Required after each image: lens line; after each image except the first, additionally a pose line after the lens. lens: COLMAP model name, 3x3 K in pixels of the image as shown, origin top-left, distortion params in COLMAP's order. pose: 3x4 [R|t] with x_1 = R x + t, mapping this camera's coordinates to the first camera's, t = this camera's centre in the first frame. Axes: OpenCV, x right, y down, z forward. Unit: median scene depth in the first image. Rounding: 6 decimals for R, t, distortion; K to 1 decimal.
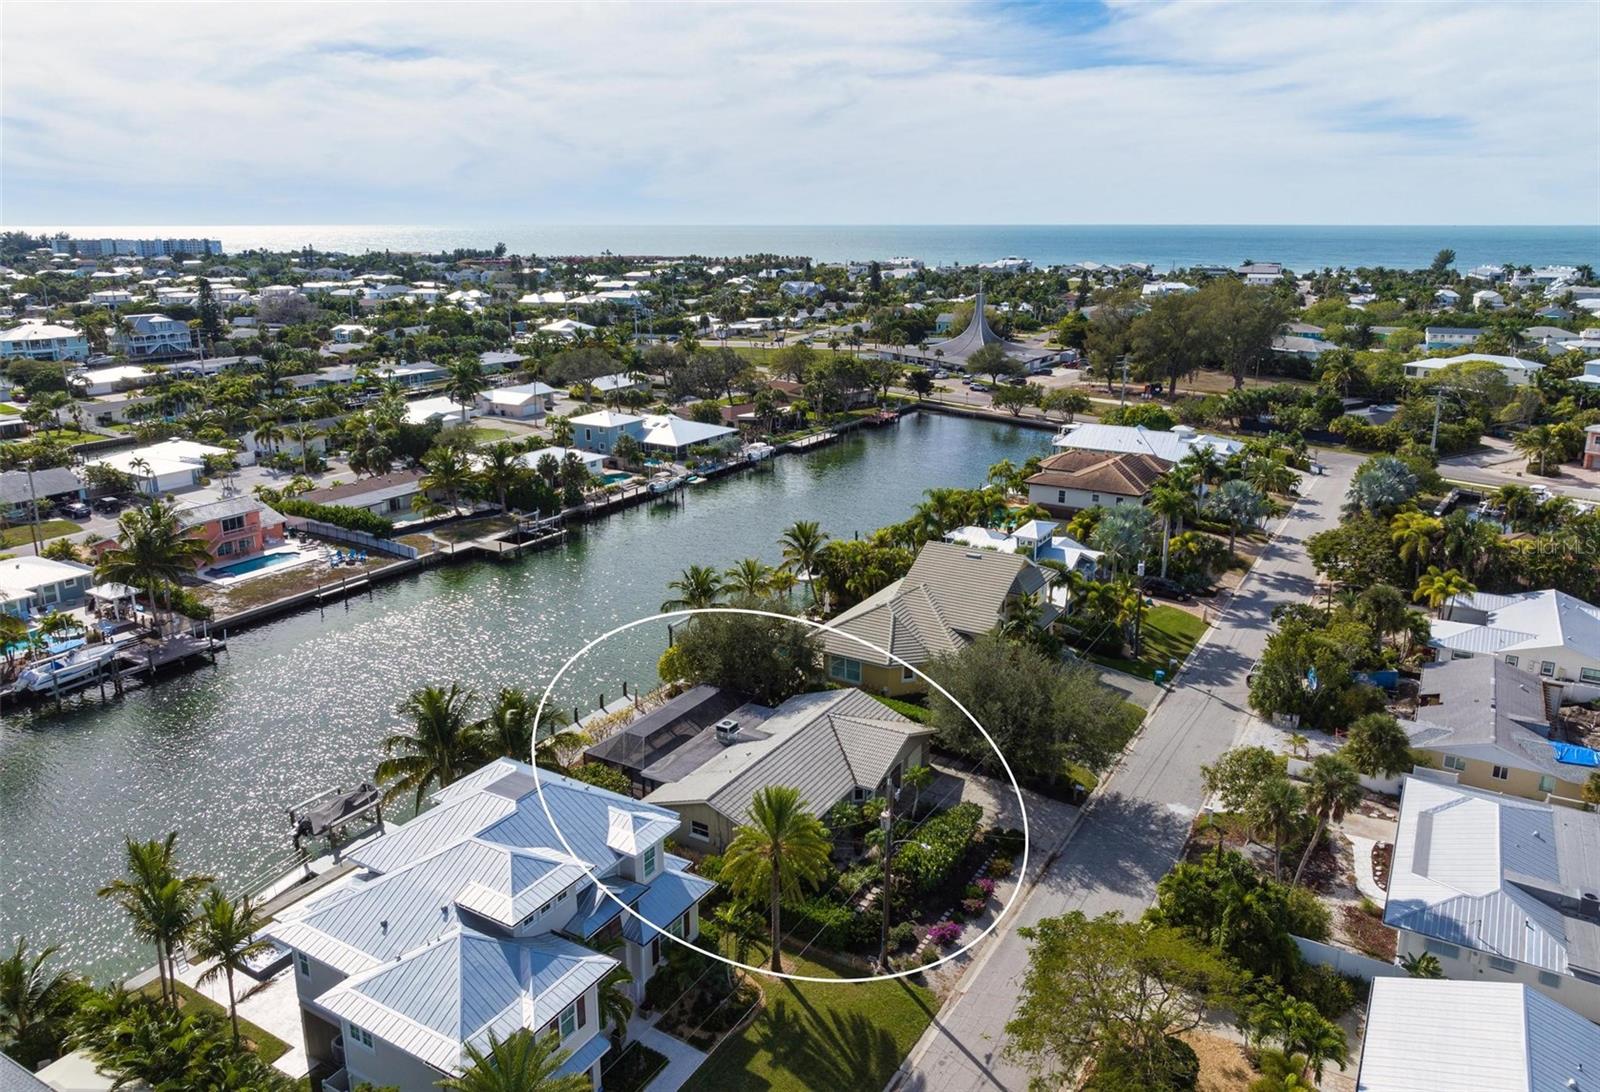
lens RADIAL K [[1132.0, 0, 795.7], [0, 1132.0, 491.6], [0, 0, 1]] dist [-0.001420, -0.000198]
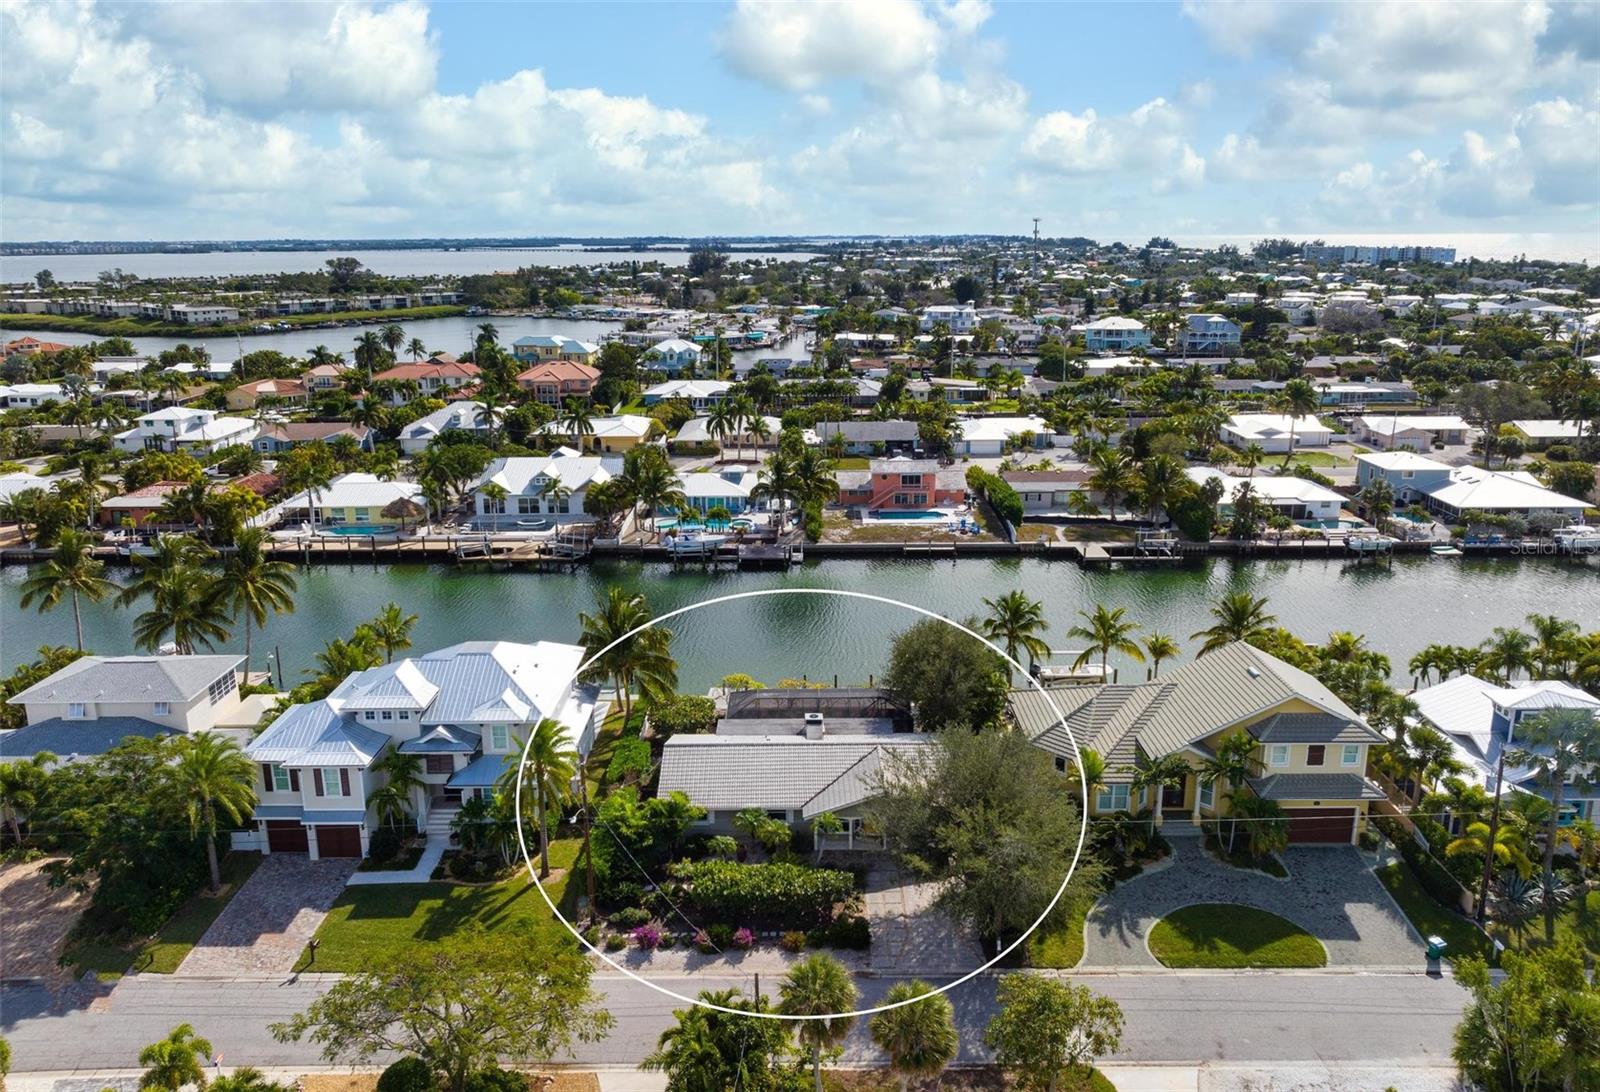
lens RADIAL K [[1122.3, 0, 798.8], [0, 1122.3, 543.1], [0, 0, 1]] dist [0.004467, -0.004454]
pose [[0.514361, 0.226361, -0.827160, 0.431581], [-0.194857, 0.970155, 0.144323, -0.053667], [0.835143, 0.086944, 0.543118, 0.246996]]
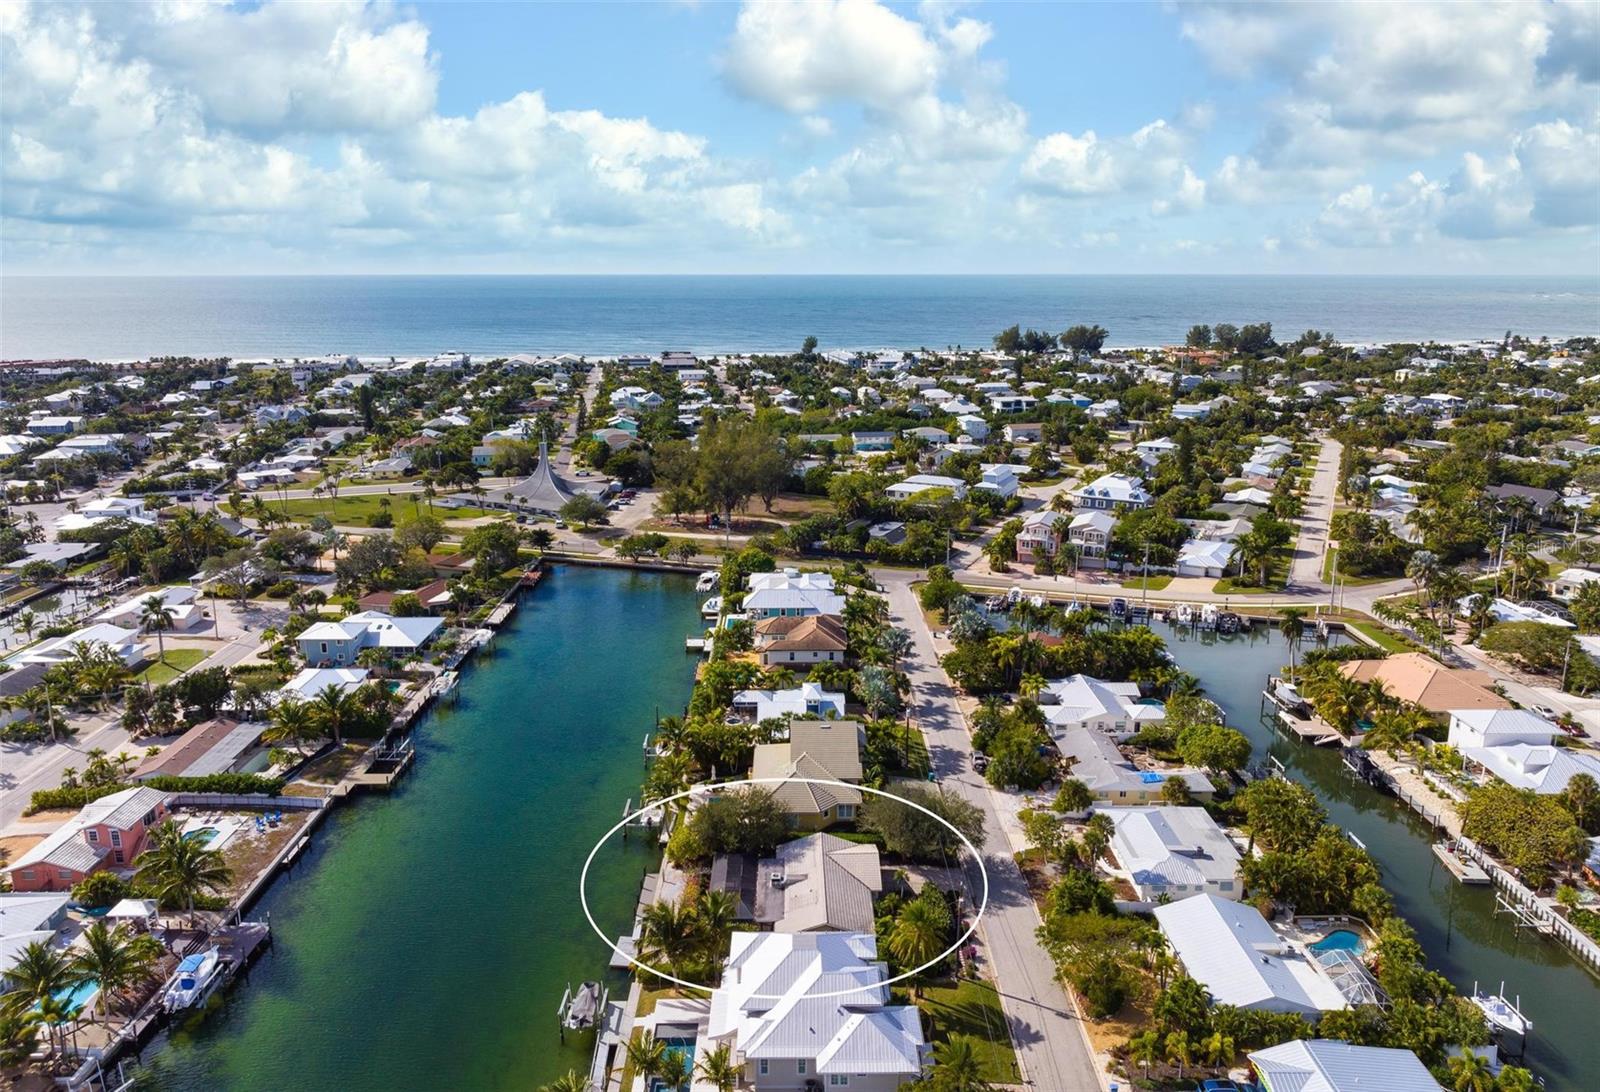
lens RADIAL K [[1122.3, 0, 798.8], [0, 1122.3, 543.1], [0, 0, 1]] dist [0.004467, -0.004454]
pose [[0.852094, -0.123779, 0.508542, -0.462838], [0.121373, 0.991877, 0.038055, -0.190057], [-0.509122, 0.029297, 0.860196, -0.242311]]
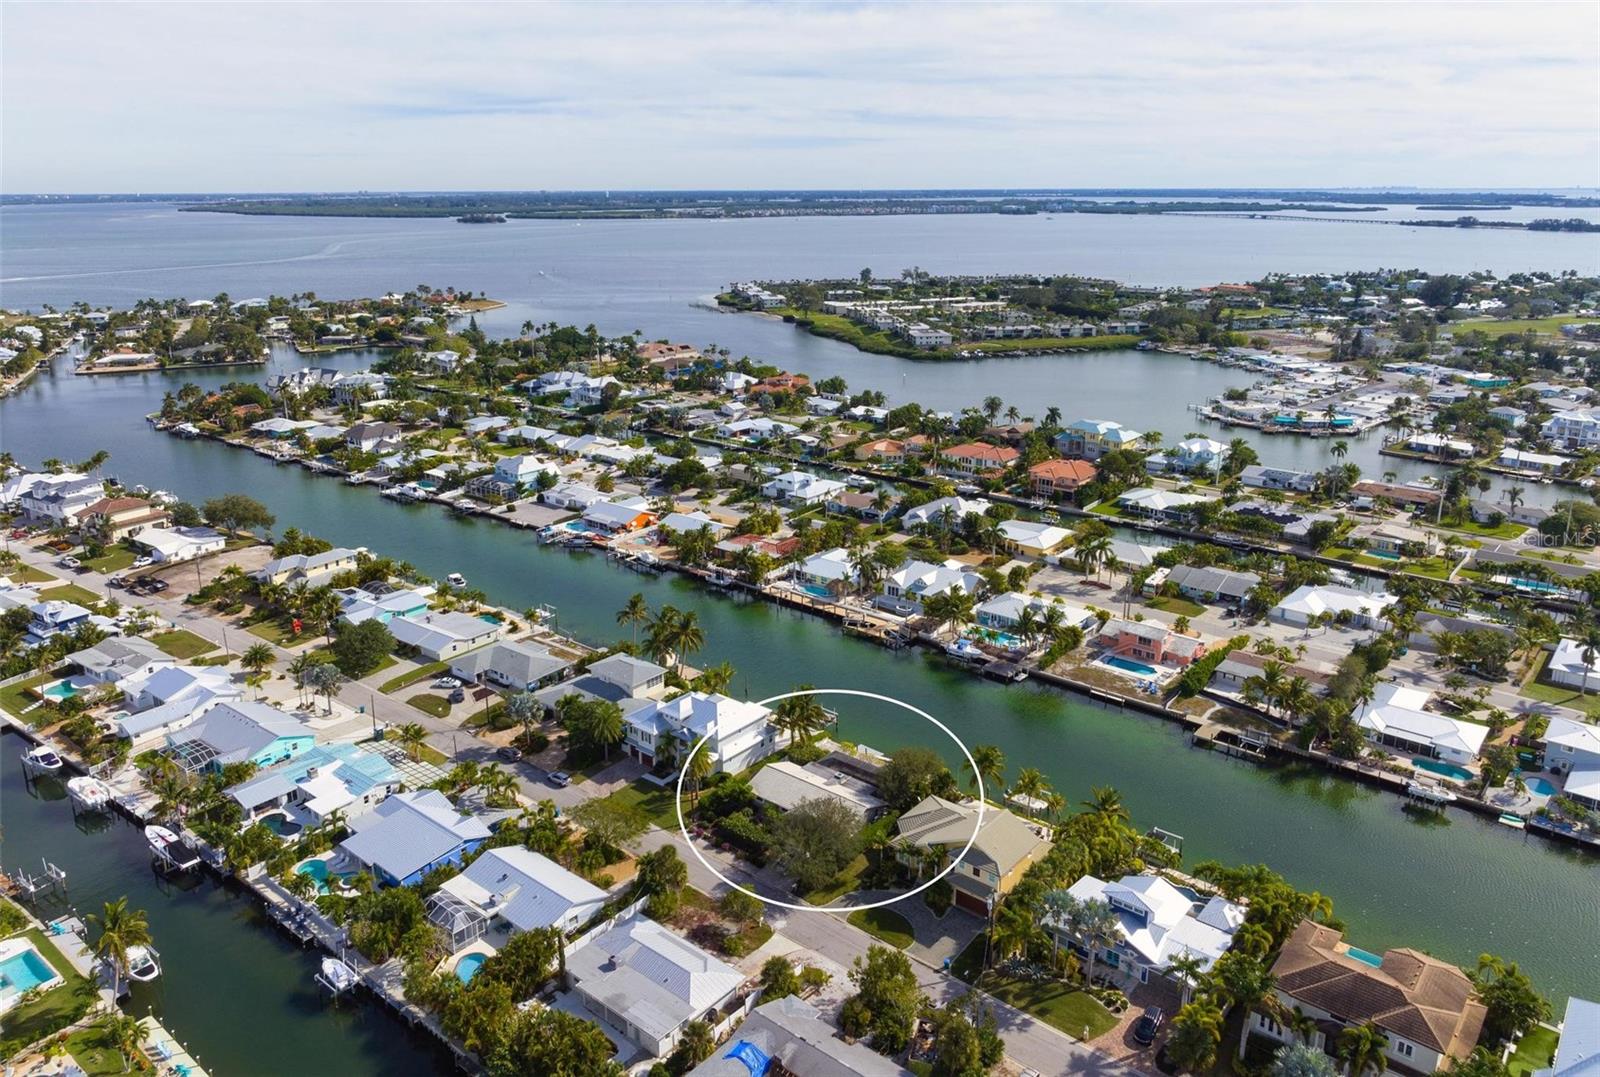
lens RADIAL K [[1115.4, 0, 788.9], [0, 1115.4, 539.6], [0, 0, 1]] dist [0.001331, -0.004255]
pose [[-0.156632, 0.303369, -0.939911, 1.068704], [-0.227737, 0.914919, 0.333254, -0.525507], [0.961042, 0.266251, -0.074218, 0.553324]]
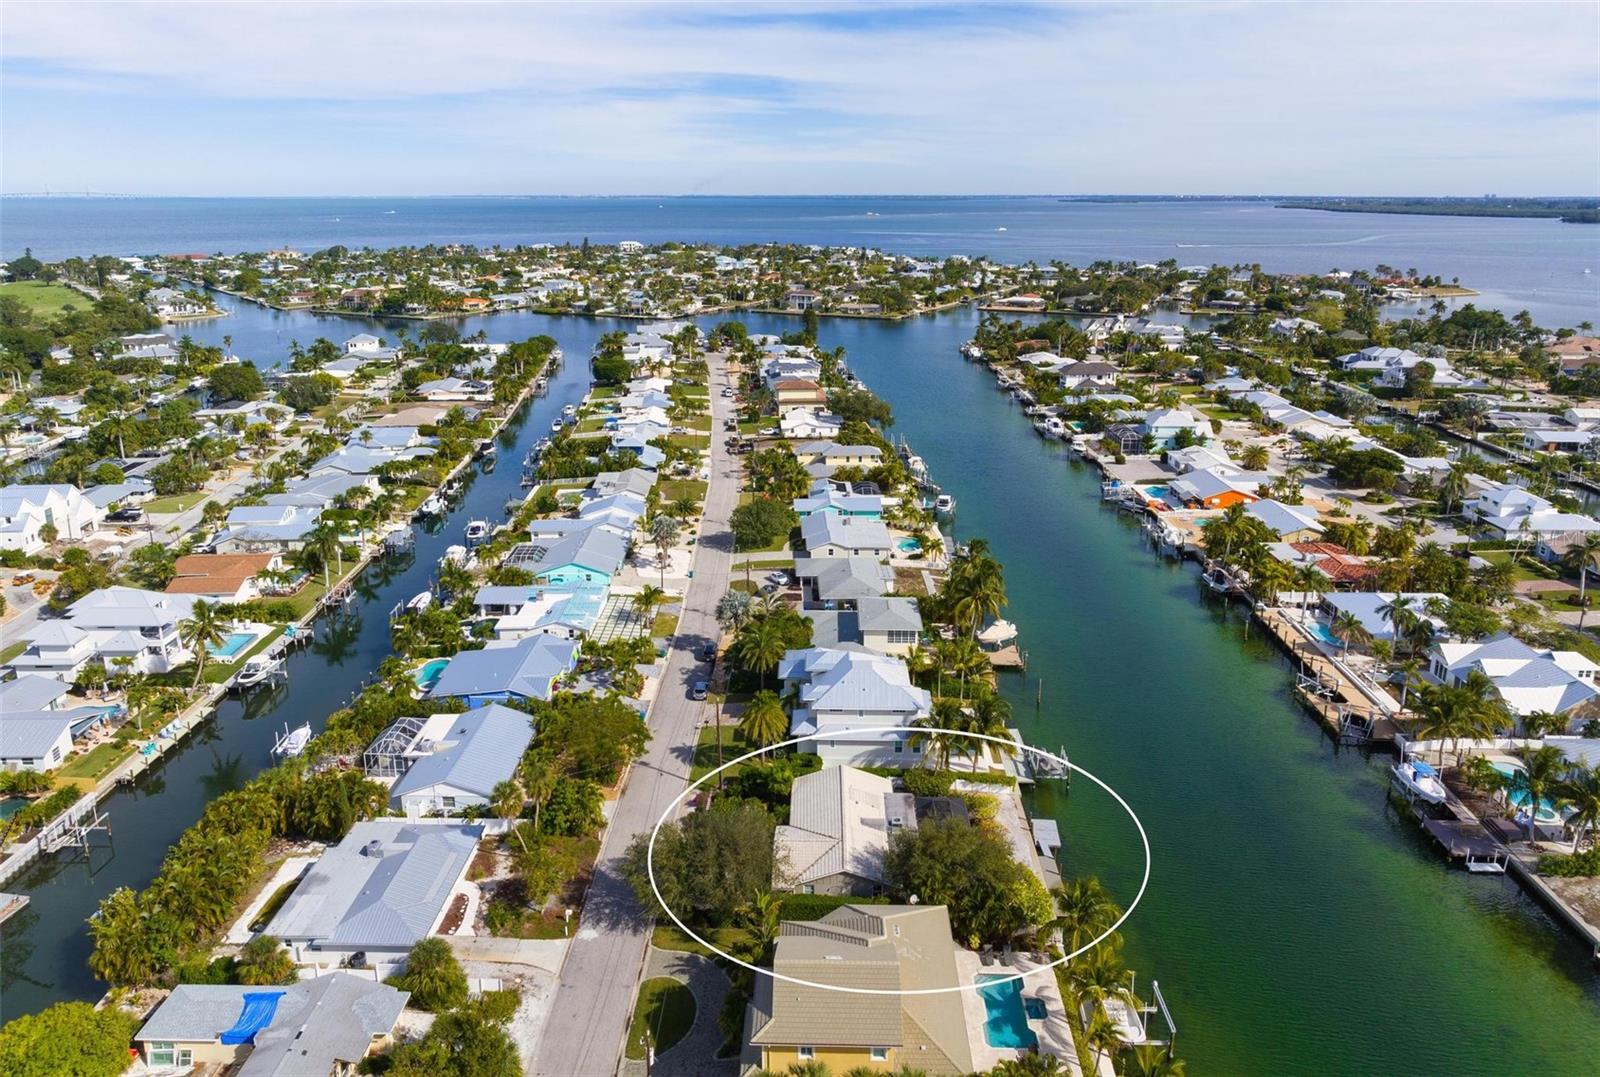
lens RADIAL K [[1134.1, 0, 800.2], [0, 1134.1, 432.3], [0, 0, 1]] dist [0.000944, 0.000050]
pose [[-0.869164, 0.104788, -0.483294, 0.399975], [-0.114932, 0.907729, 0.403509, -0.467079], [0.480983, 0.406261, -0.776922, 1.083587]]
